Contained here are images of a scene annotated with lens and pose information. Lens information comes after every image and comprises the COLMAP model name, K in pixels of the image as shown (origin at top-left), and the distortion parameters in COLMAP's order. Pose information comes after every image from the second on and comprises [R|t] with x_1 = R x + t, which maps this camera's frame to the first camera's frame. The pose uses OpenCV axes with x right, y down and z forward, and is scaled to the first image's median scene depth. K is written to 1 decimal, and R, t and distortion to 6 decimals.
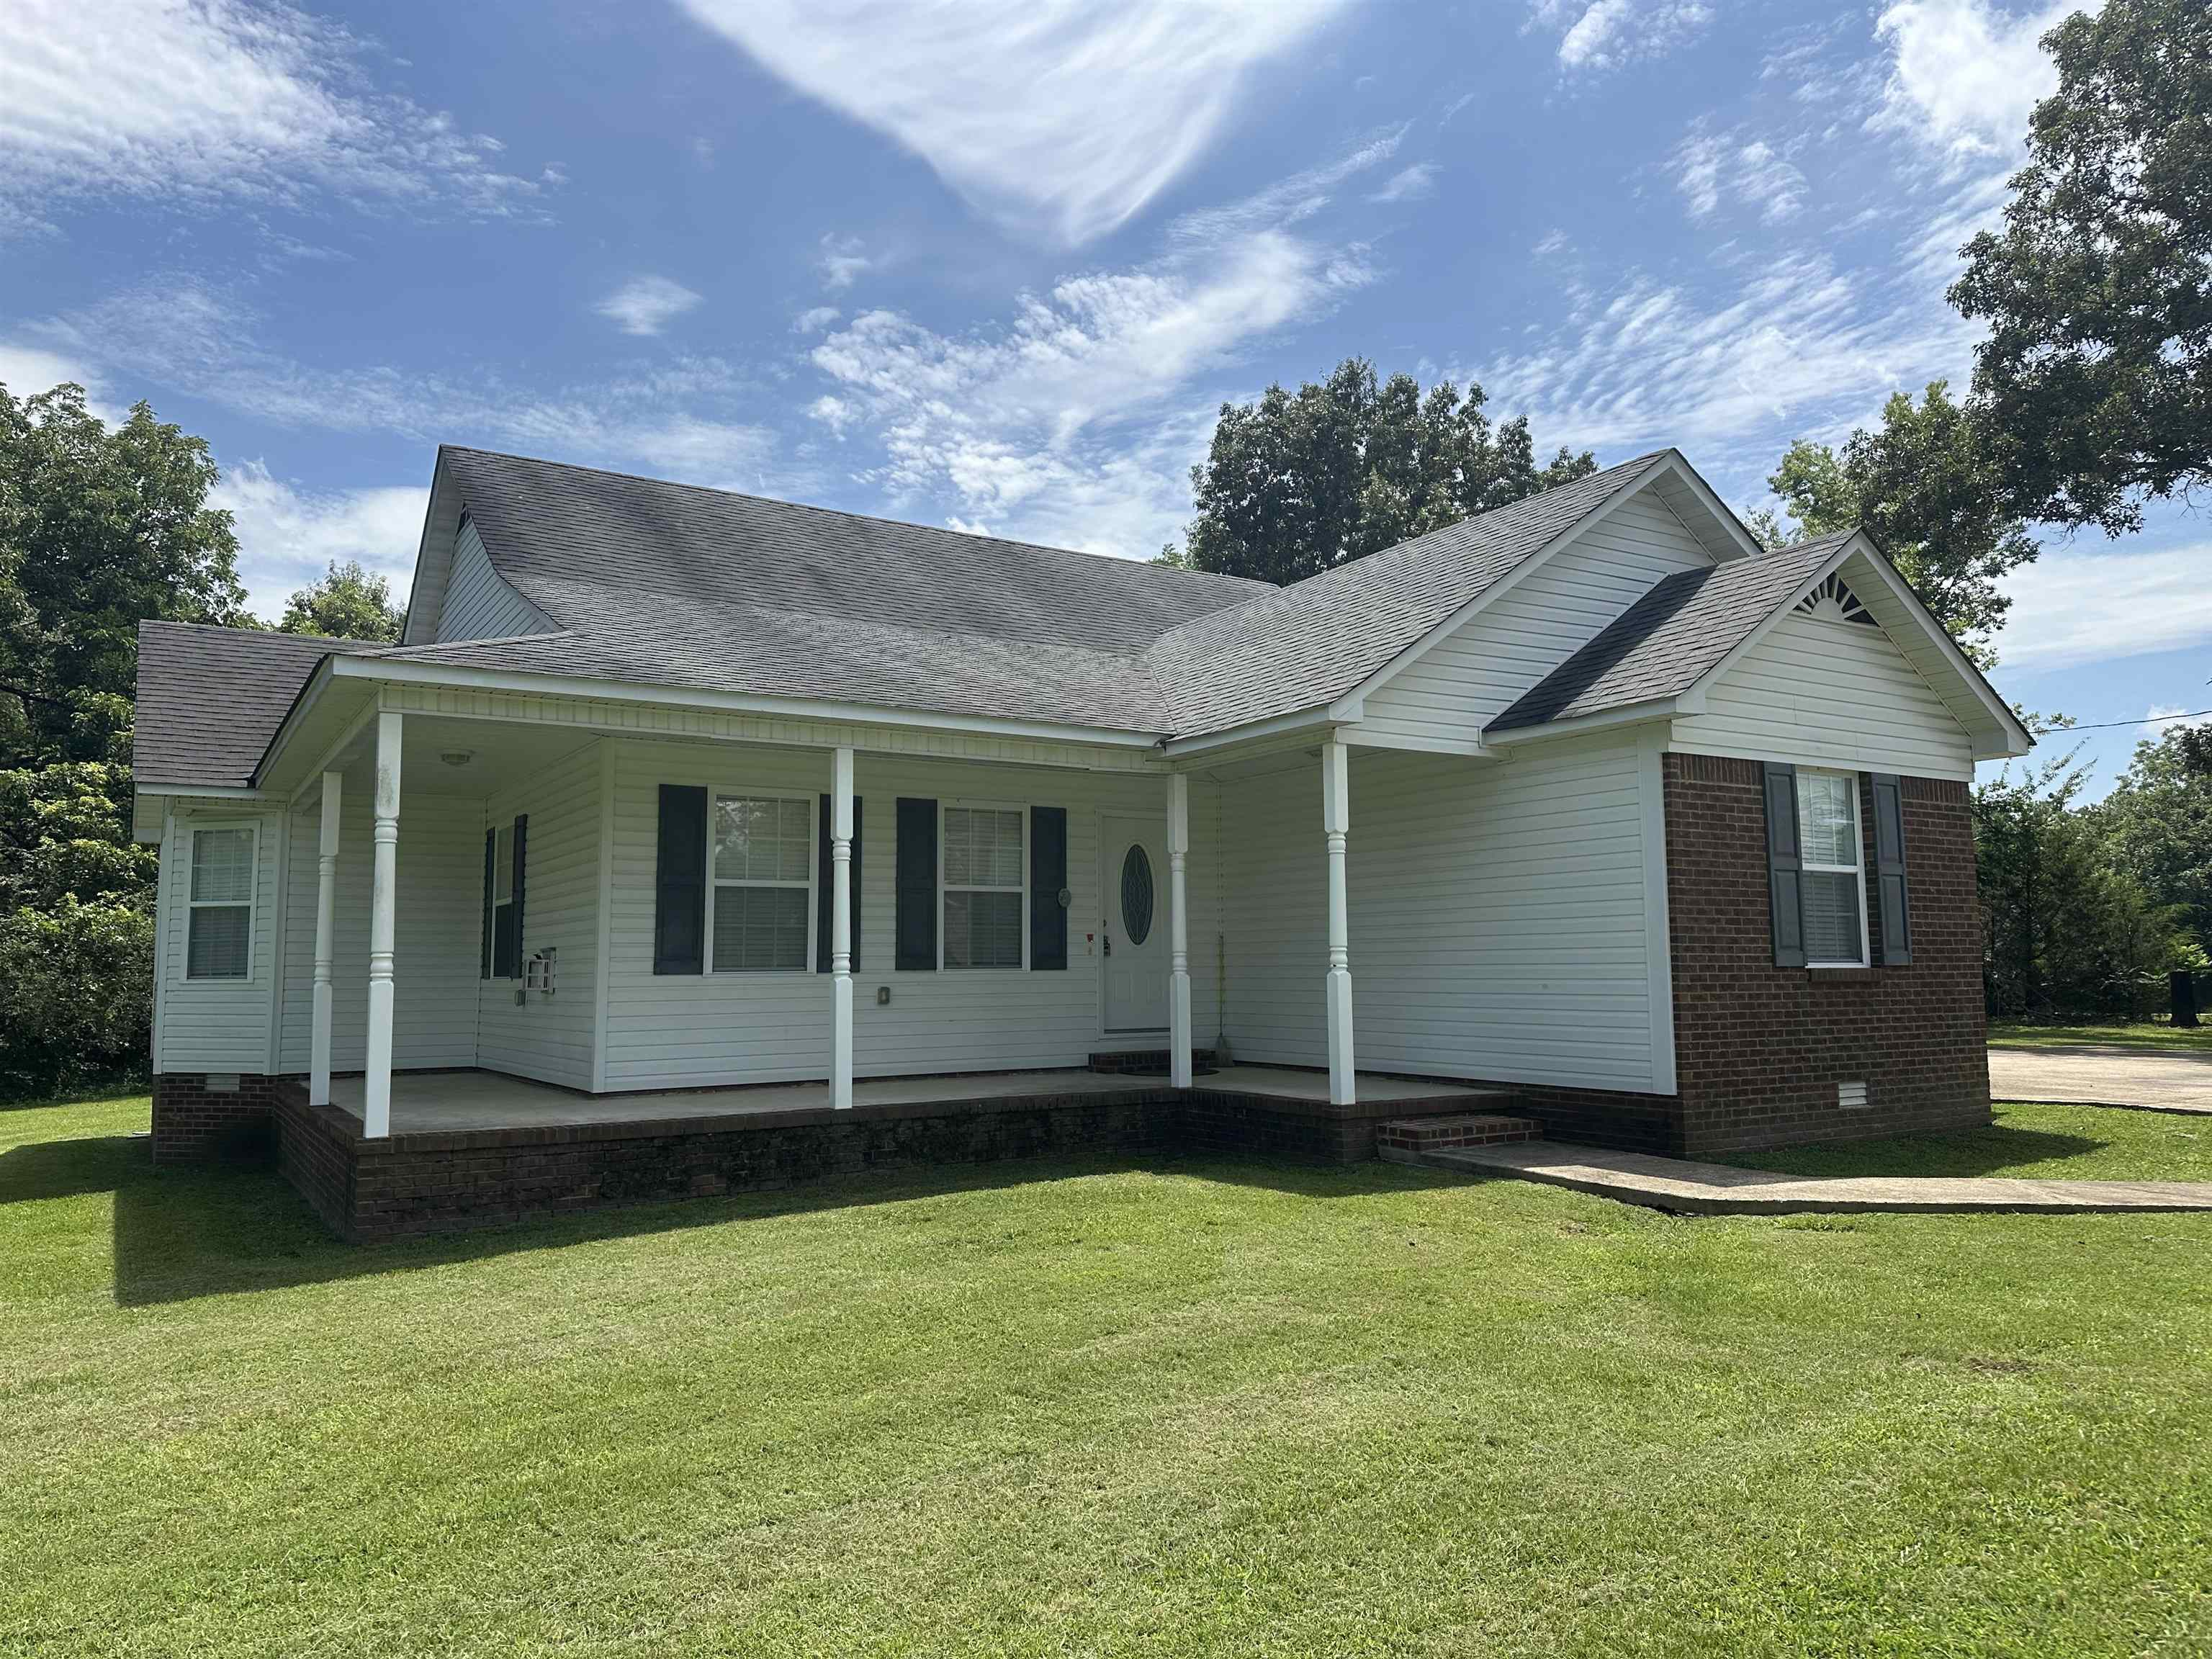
lens RADIAL K [[1520.3, 0, 1106.0], [0, 1520.3, 829.5], [0, 0, 1]] dist [0.201576, -0.355171]
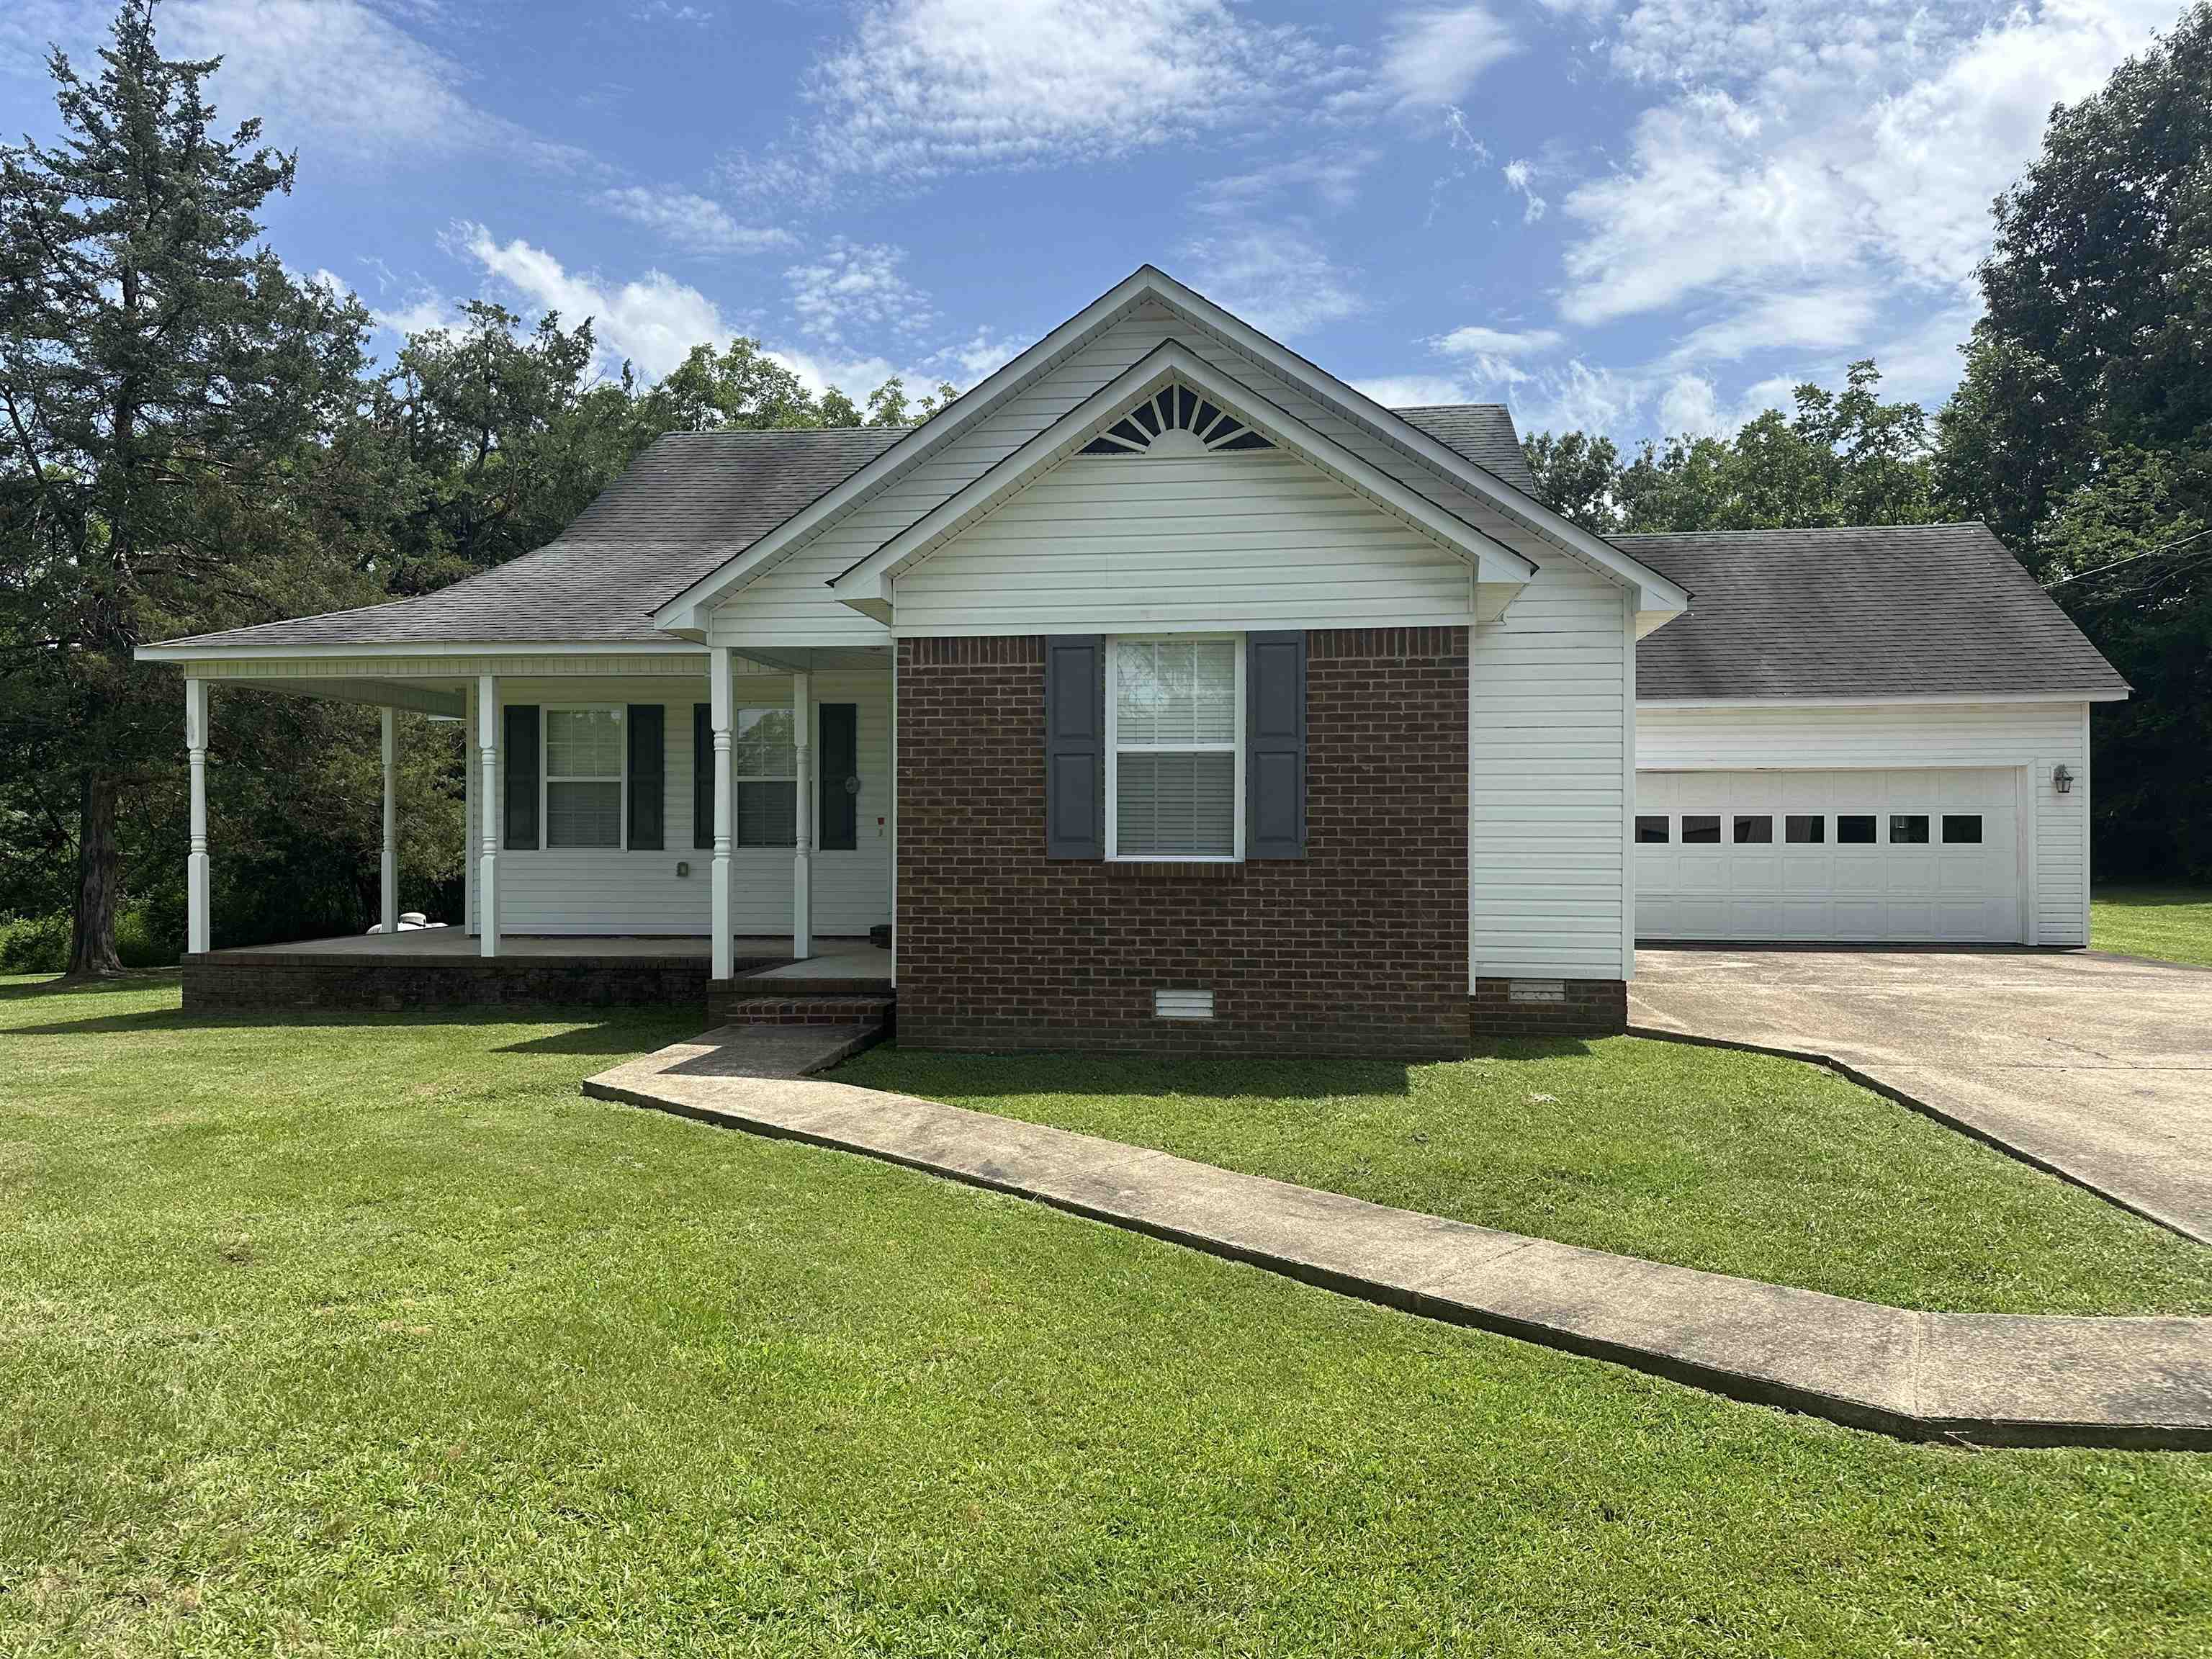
lens RADIAL K [[1554.5, 0, 1110.1], [0, 1554.5, 806.5], [0, 0, 1]] dist [0.064168, -0.057792]
pose [[0.768377, -0.001385, -0.639996, 1.005485], [0.052381, 0.996779, 0.060731, 0.002626], [0.637850, -0.080188, 0.765975, 0.309419]]
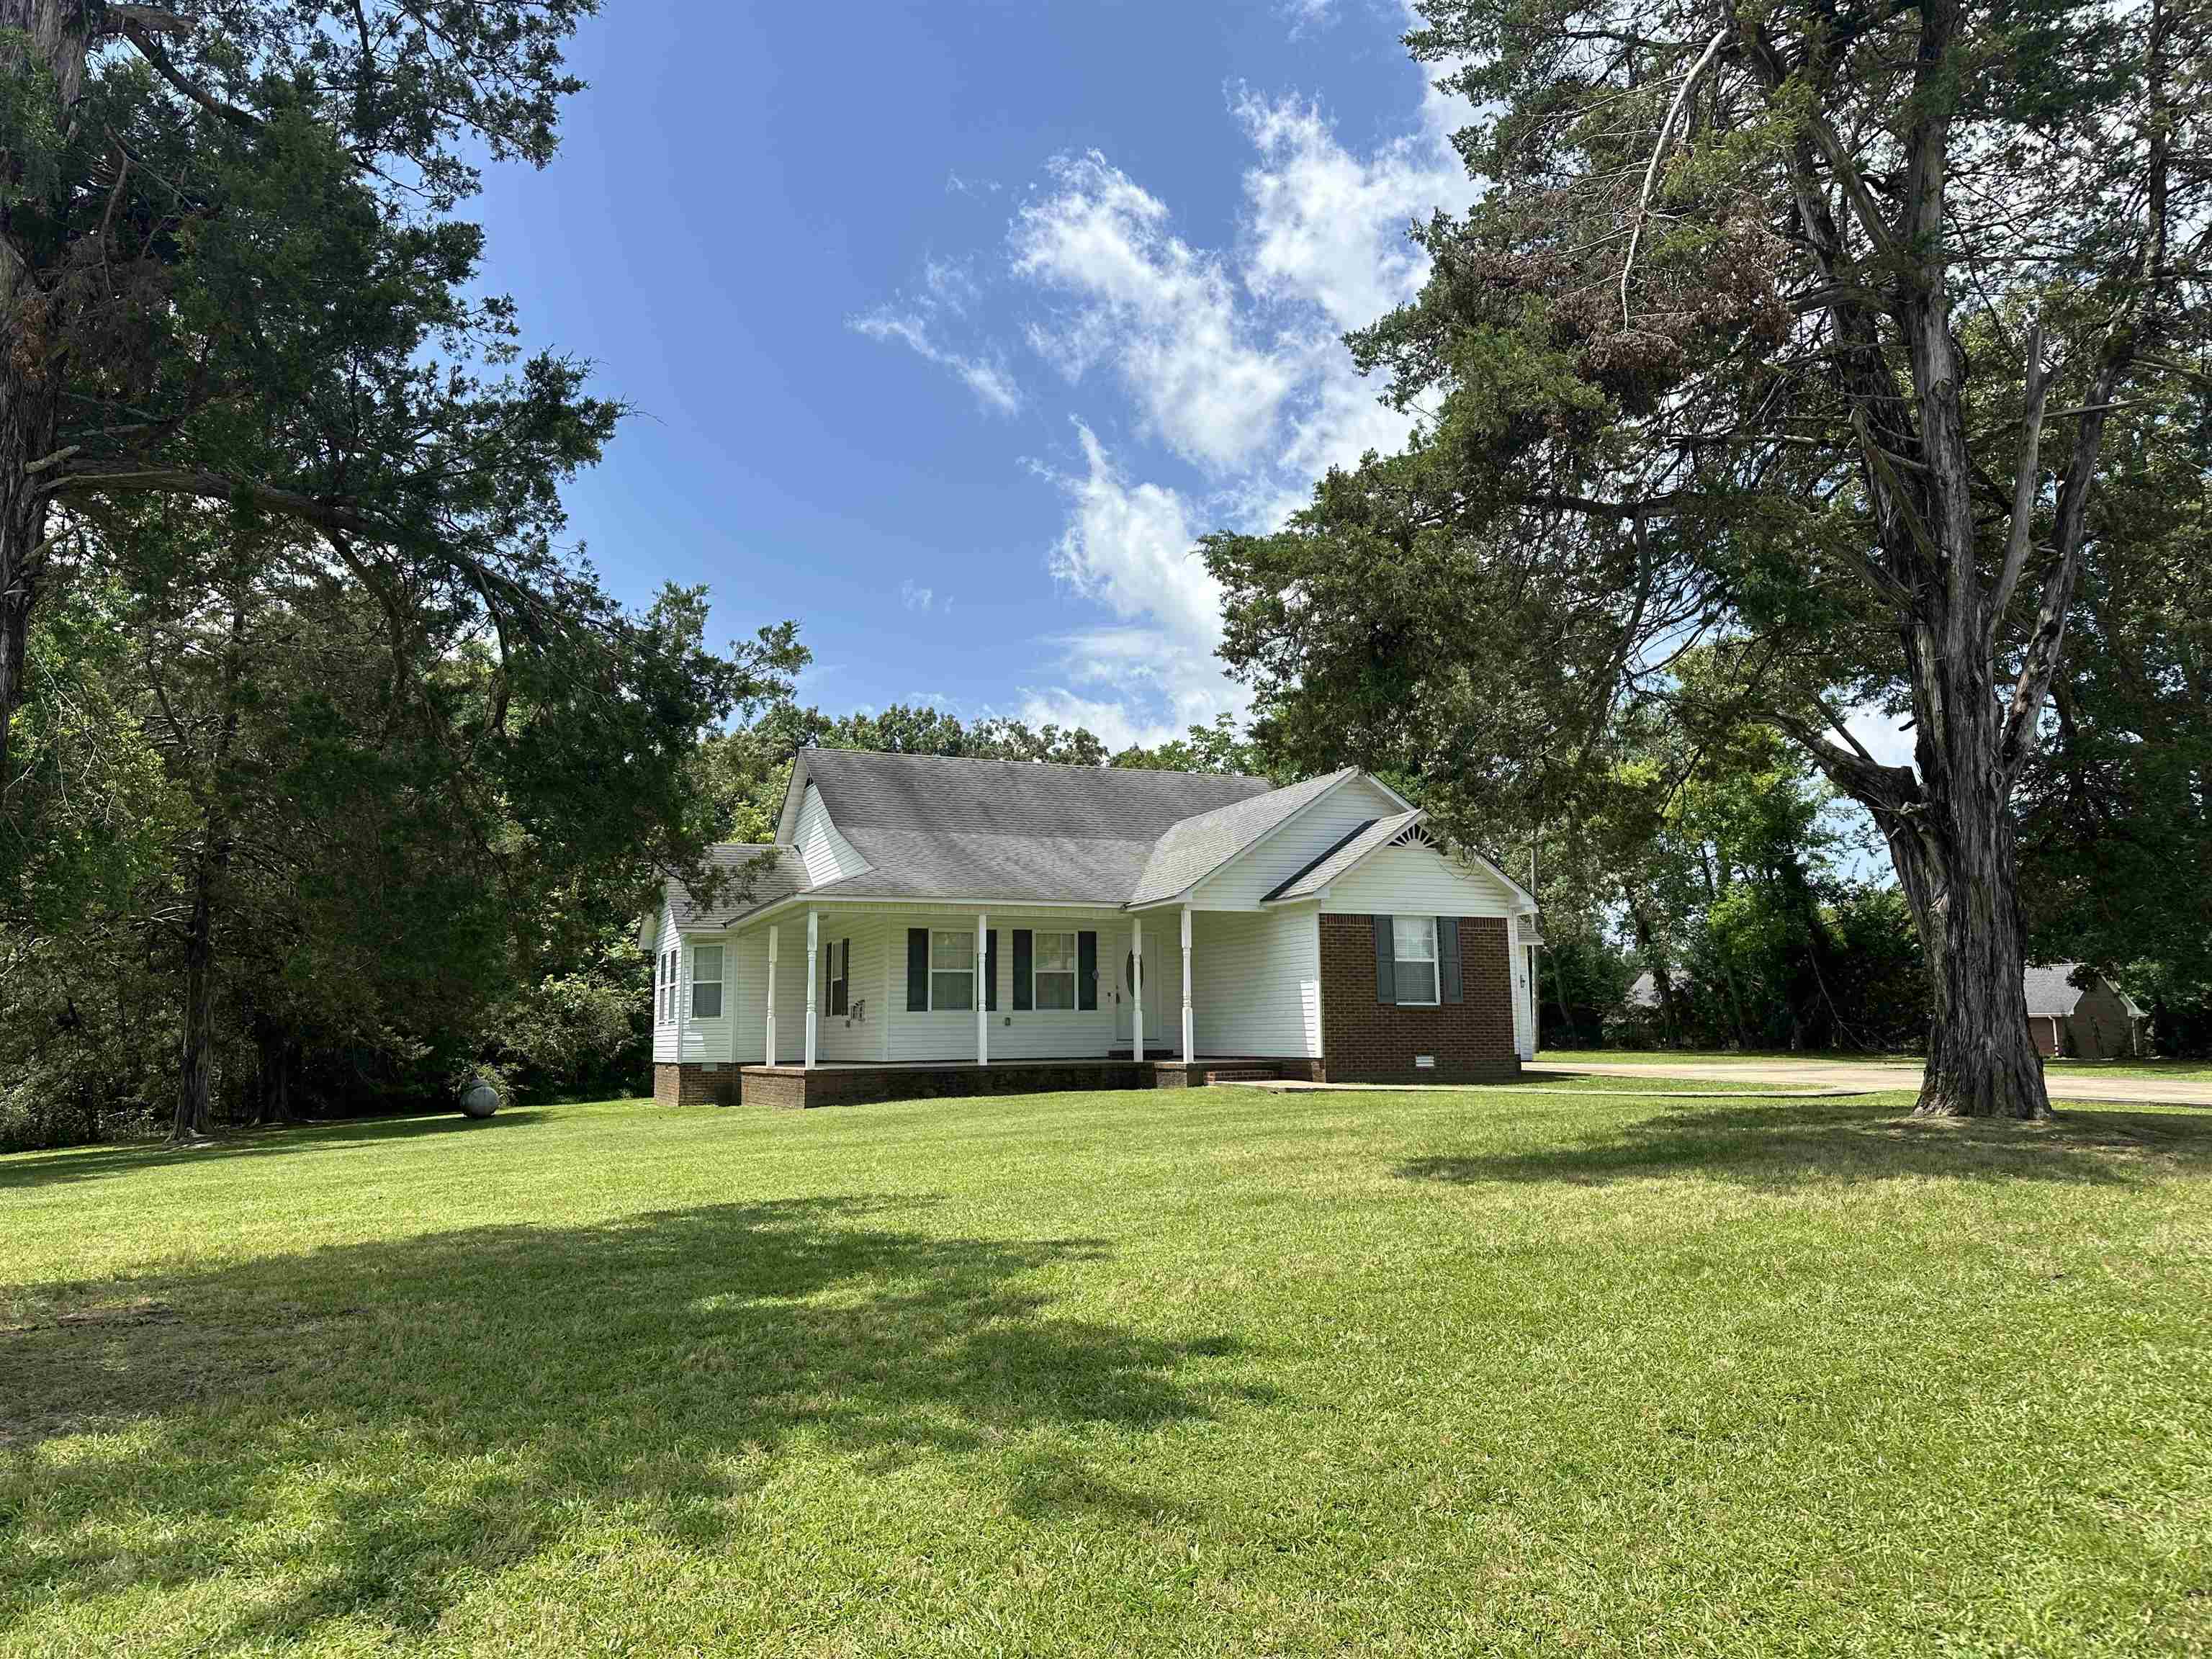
lens RADIAL K [[1520.3, 0, 1106.0], [0, 1520.3, 829.5], [0, 0, 1]] dist [0.201576, -0.355171]
pose [[0.989631, -0.023751, -0.141657, 0.343611], [0.018527, 0.999103, -0.038084, -0.088640], [0.142434, 0.035064, 0.989183, -1.271808]]
